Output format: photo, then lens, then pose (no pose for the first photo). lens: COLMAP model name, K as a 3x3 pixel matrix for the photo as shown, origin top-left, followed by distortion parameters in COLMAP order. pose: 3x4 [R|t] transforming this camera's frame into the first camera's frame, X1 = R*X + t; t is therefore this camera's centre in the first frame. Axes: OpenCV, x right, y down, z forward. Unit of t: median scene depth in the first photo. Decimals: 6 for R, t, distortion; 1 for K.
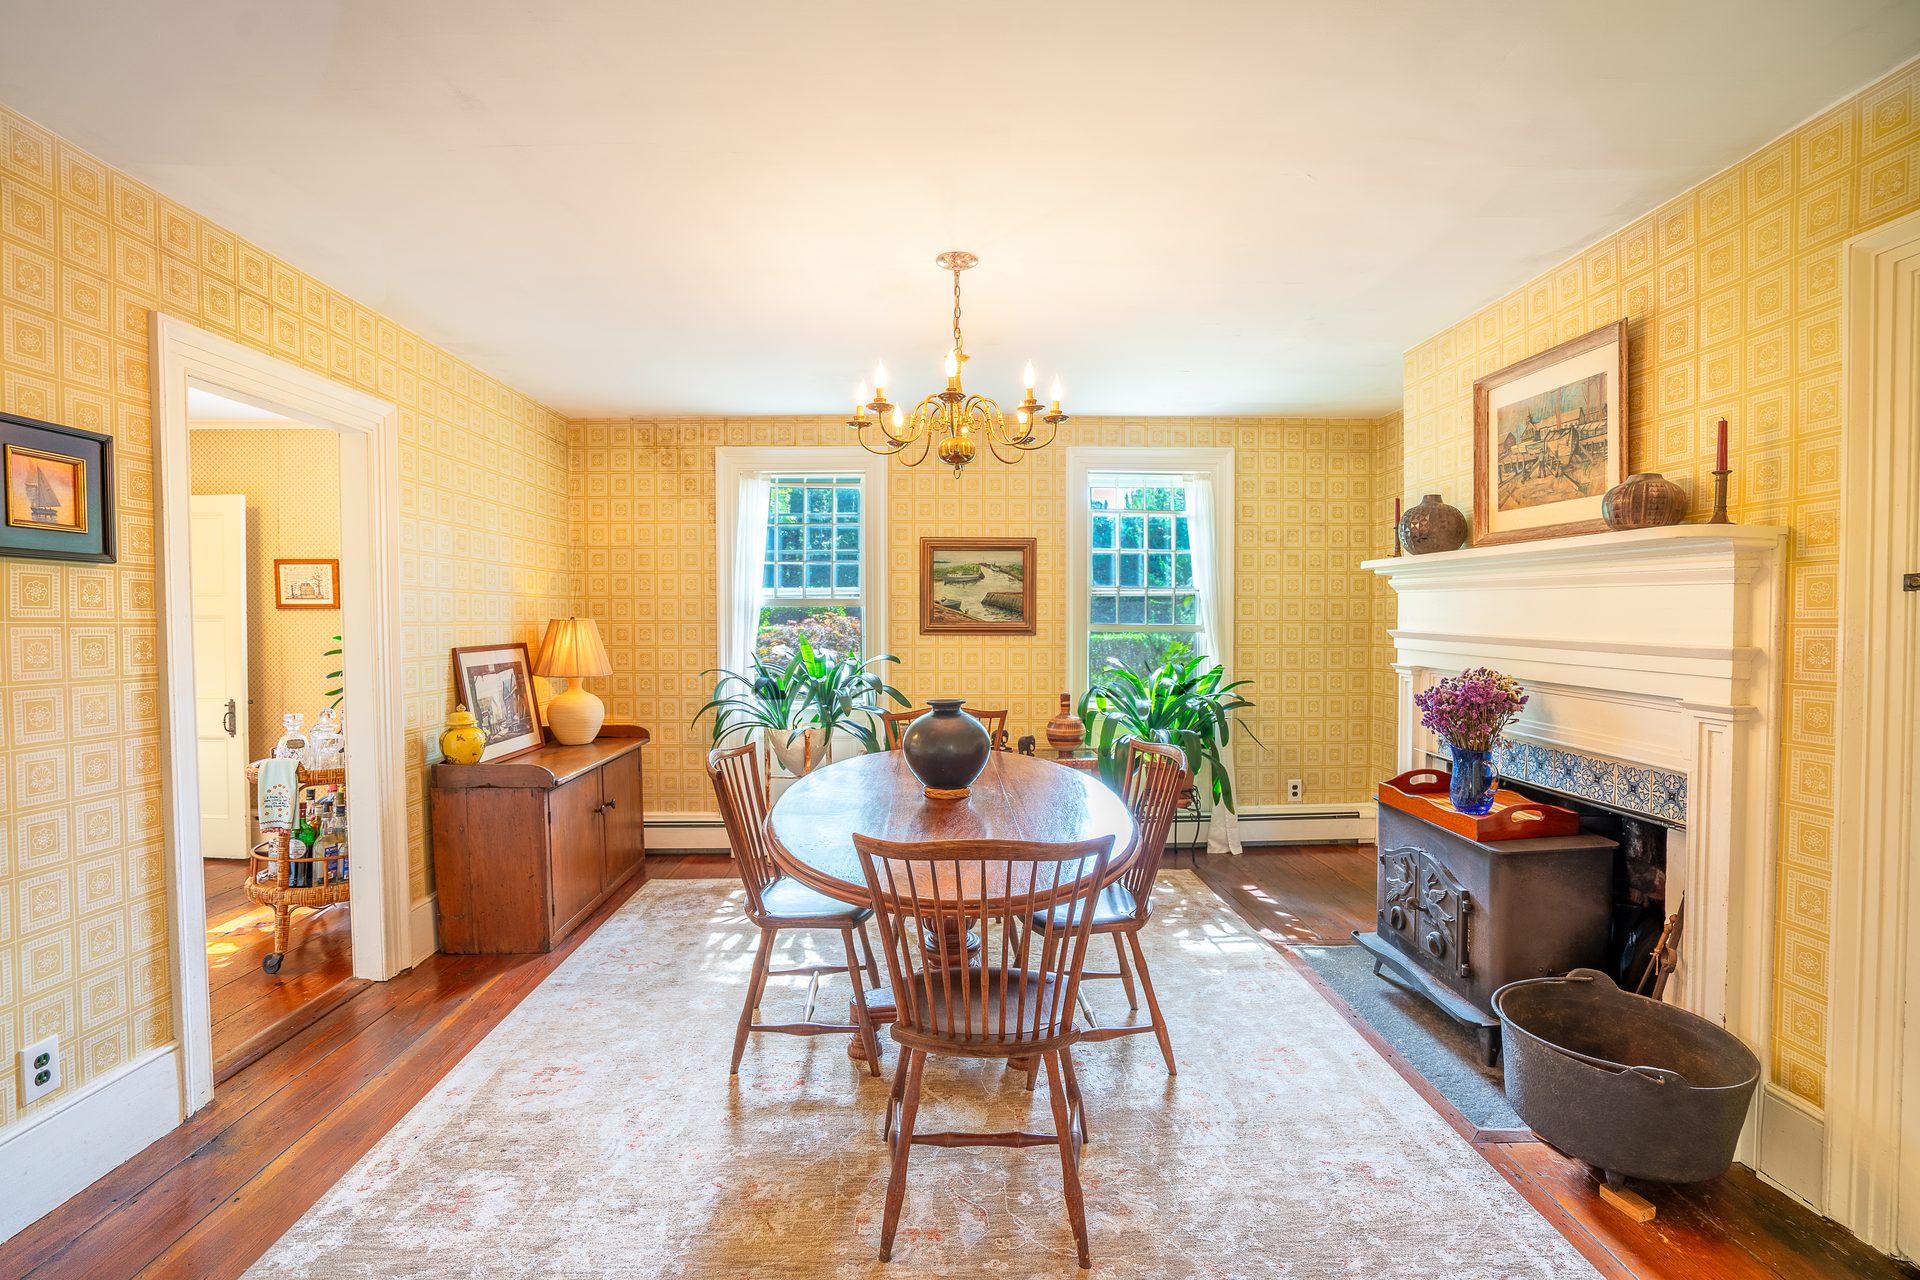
lens RADIAL K [[844.0, 0, 964.4], [0, 844.0, 638.7], [0, 0, 1]] dist [-0.005360, 0.000428]
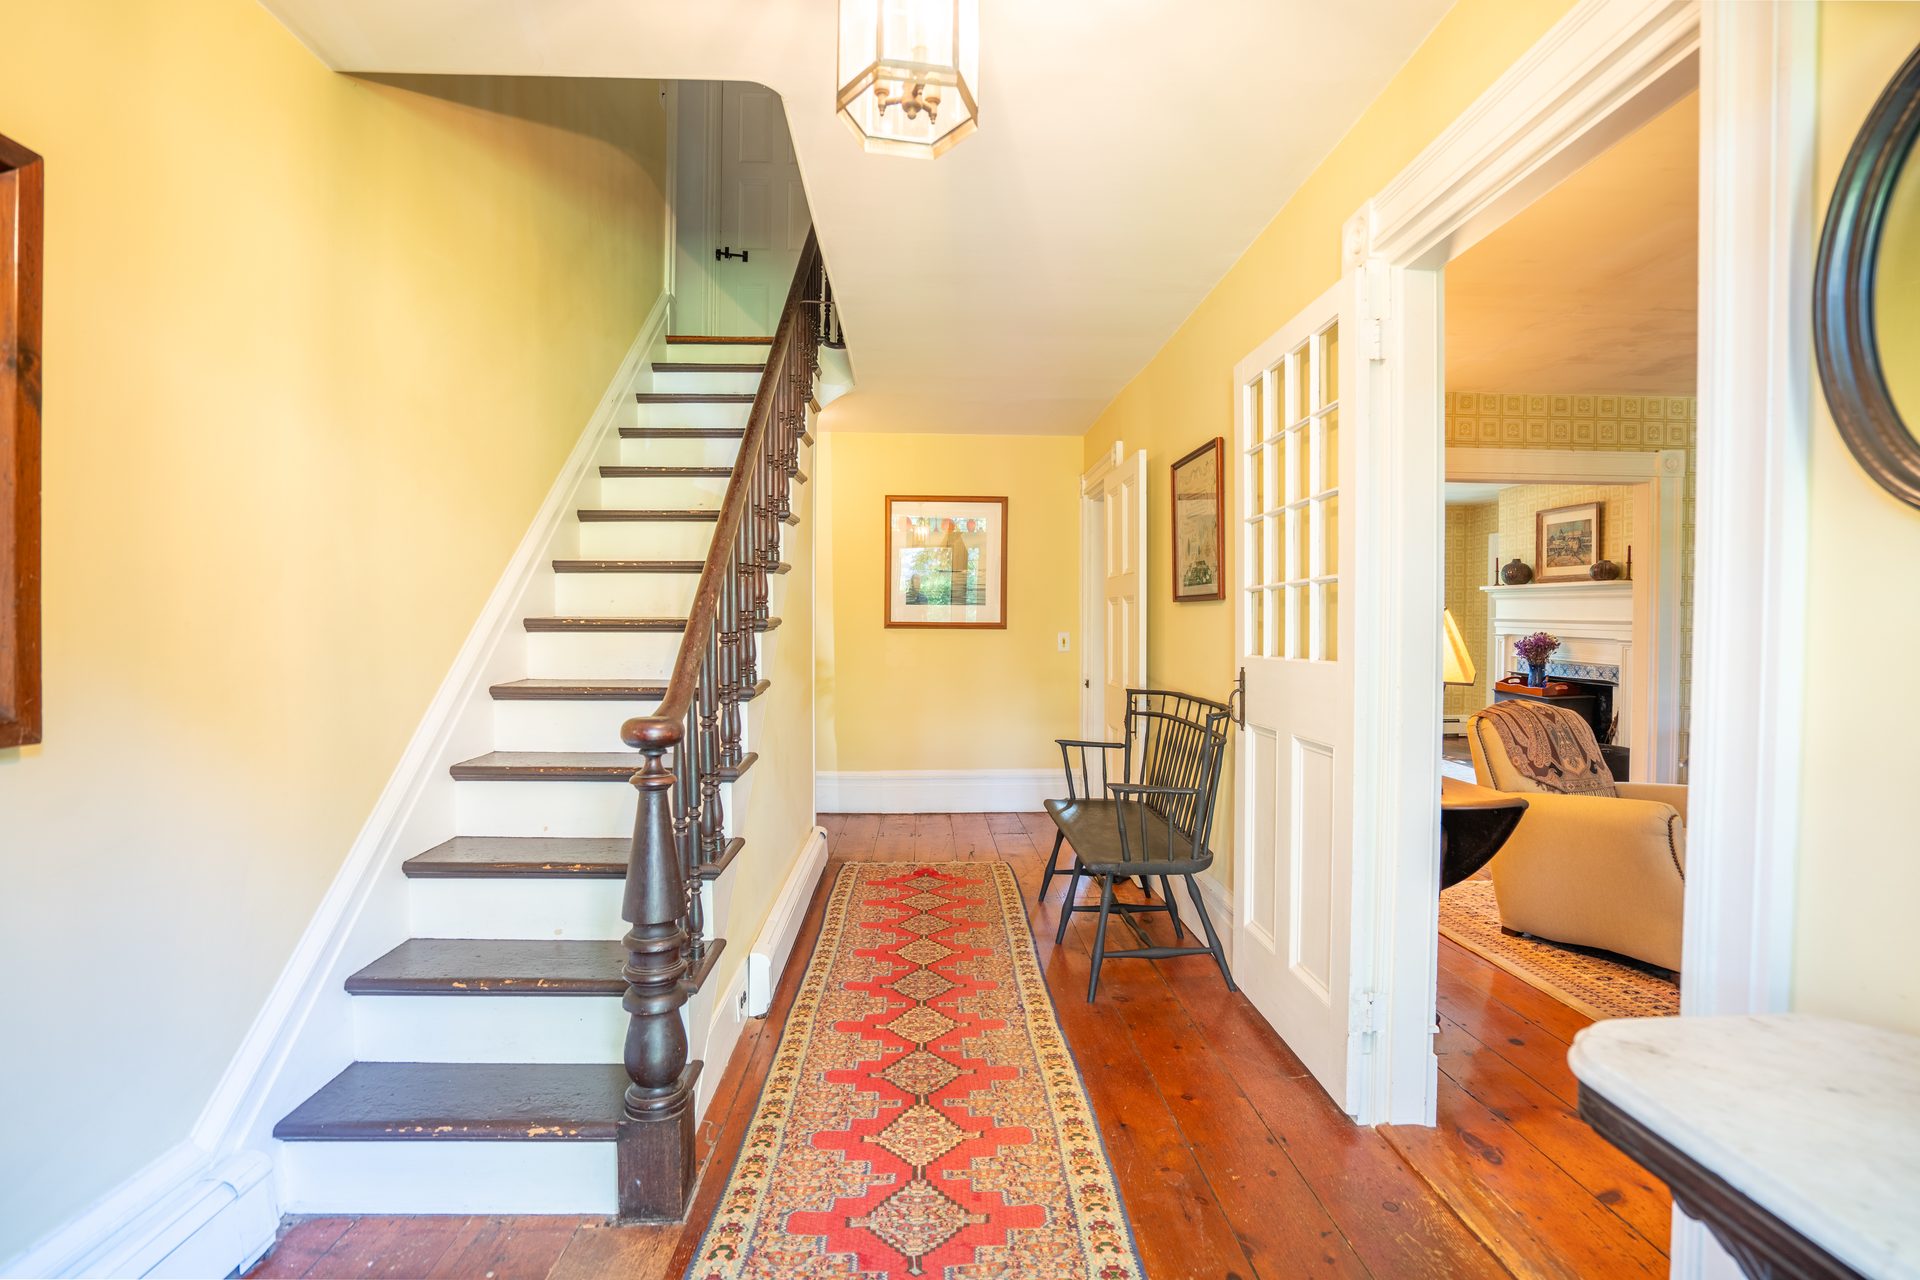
lens RADIAL K [[844.0, 0, 956.1], [0, 844.0, 635.9], [0, 0, 1]] dist [-0.005360, 0.000428]
pose [[0.999976, 0.005192, -0.004598, -1.254291], [-0.005209, 0.999980, -0.003651, 0.073004], [0.004579, 0.003675, 0.999983, -1.699063]]
